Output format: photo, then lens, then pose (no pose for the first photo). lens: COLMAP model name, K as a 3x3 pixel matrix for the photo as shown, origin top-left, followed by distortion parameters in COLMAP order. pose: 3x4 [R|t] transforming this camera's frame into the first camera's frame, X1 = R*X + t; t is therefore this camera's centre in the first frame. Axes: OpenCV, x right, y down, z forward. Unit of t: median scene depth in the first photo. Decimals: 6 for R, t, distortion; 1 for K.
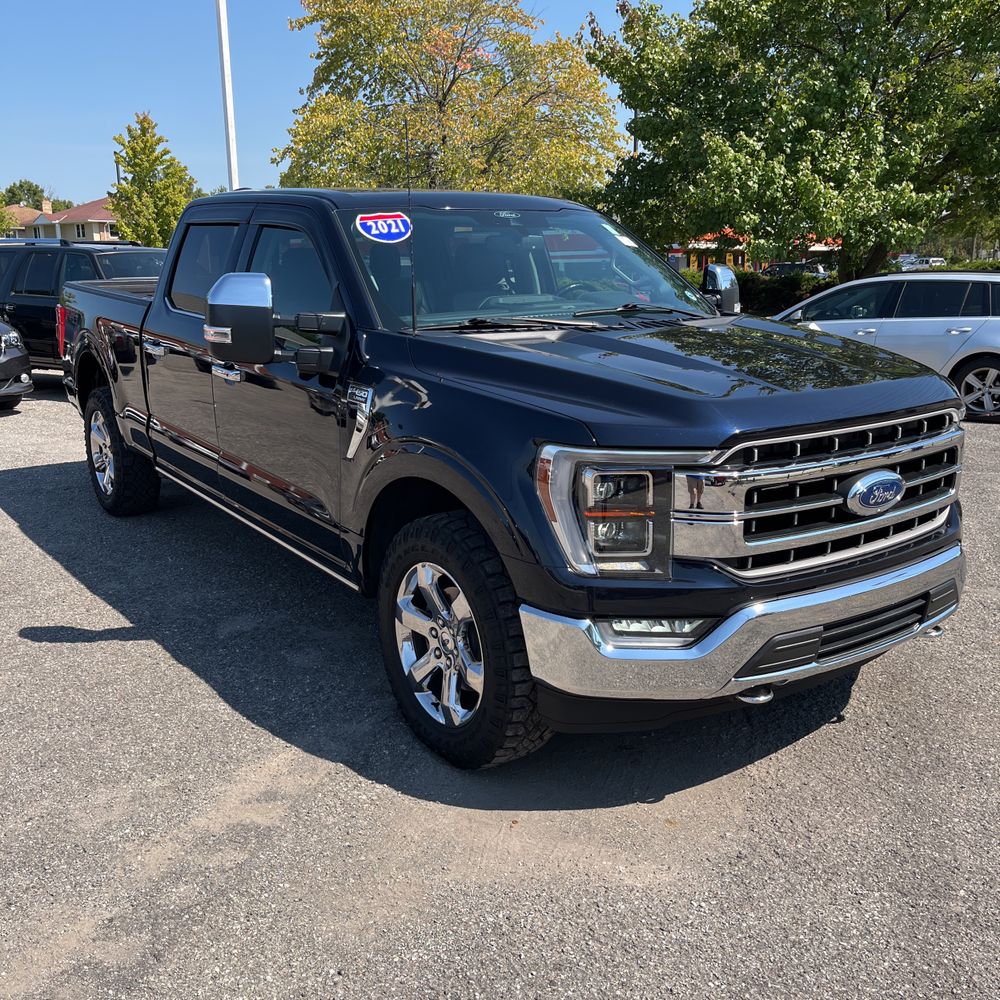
lens RADIAL K [[1029.1, 0, 495.4], [0, 1029.1, 490.2], [0, 0, 1]] dist [0.015431, 0.000000]
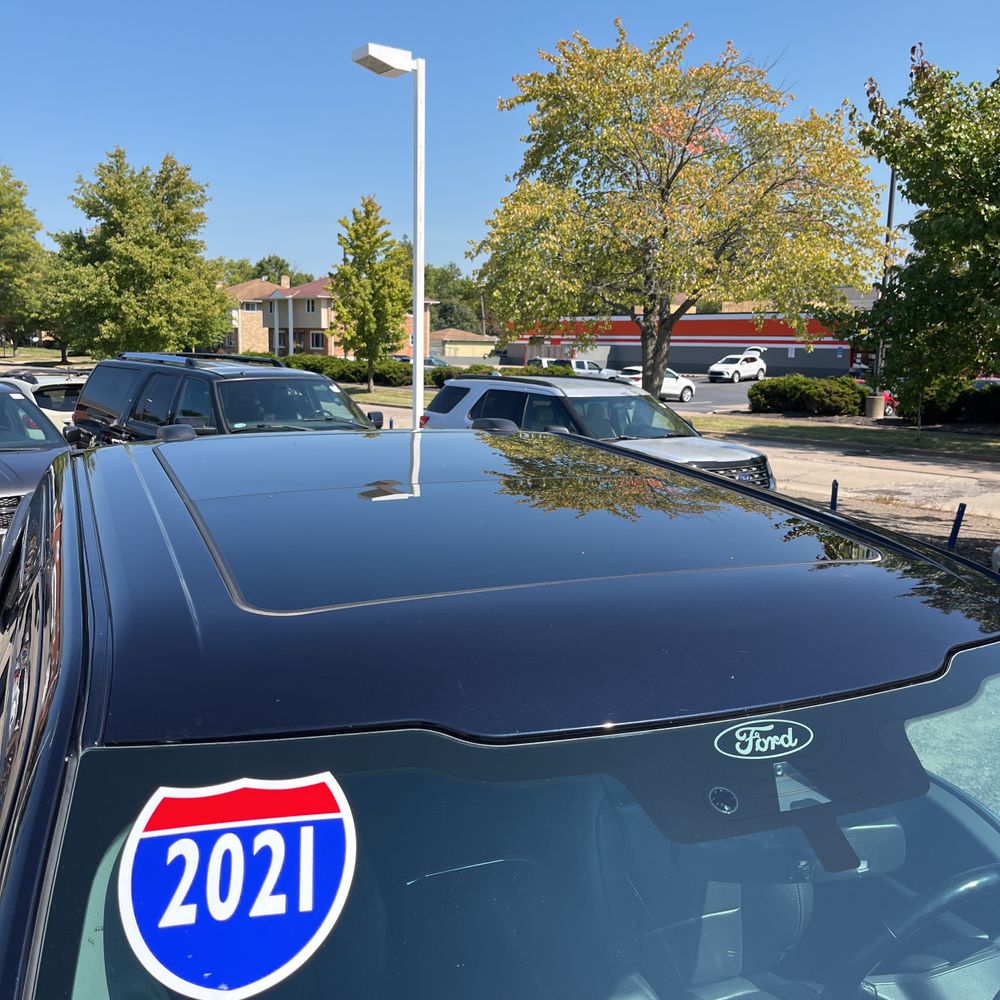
lens RADIAL K [[1029.1, 0, 491.8], [0, 1029.1, 496.3], [0, 0, 1]] dist [0.015431, 0.000000]
pose [[0.976927, 0.061909, -0.204402, -0.006457], [-0.074787, 0.995632, -0.055883, -0.214438], [0.200050, 0.069880, 0.977291, 0.506862]]
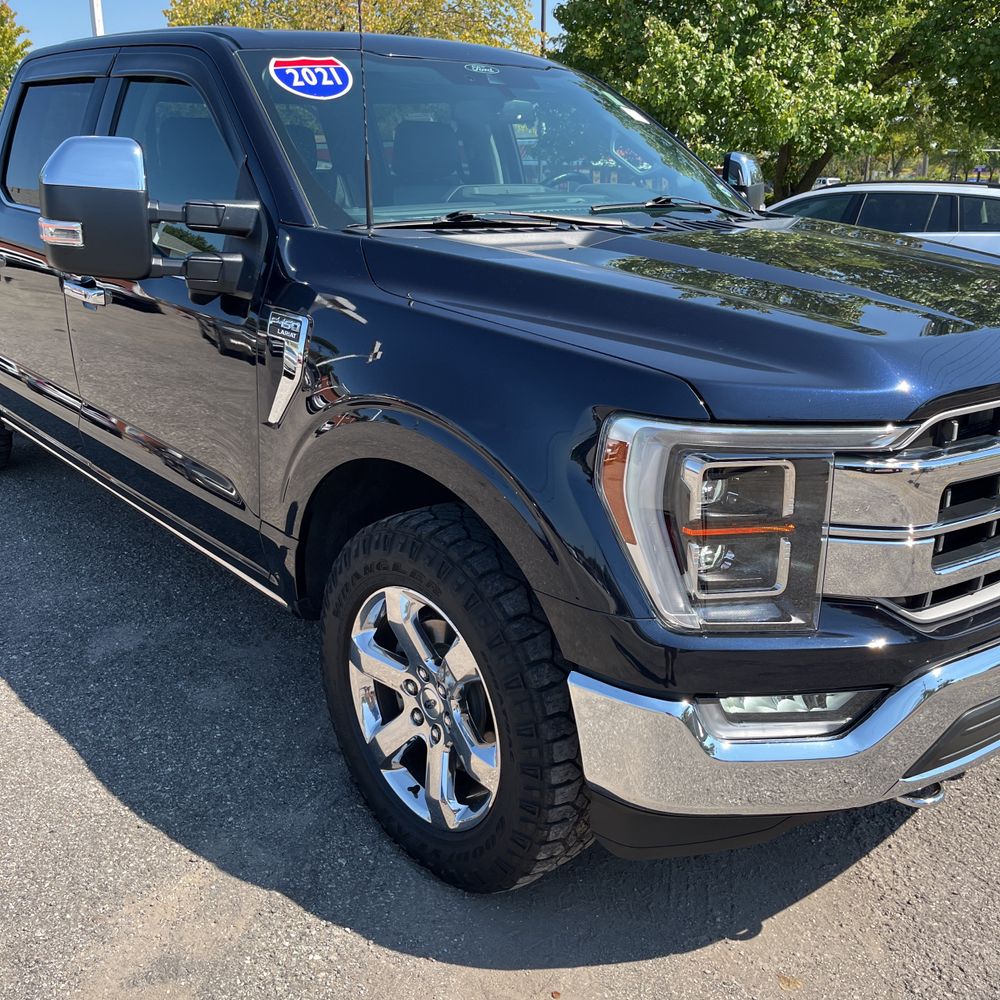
lens RADIAL K [[1029.1, 0, 493.6], [0, 1029.1, 500.7], [0, 0, 1]] dist [0.015431, 0.000000]
pose [[0.995271, -0.015840, 0.095838, -0.037459], [0.007579, 0.996270, 0.085953, -0.021778], [-0.096842, -0.084820, 0.991679, 0.185694]]
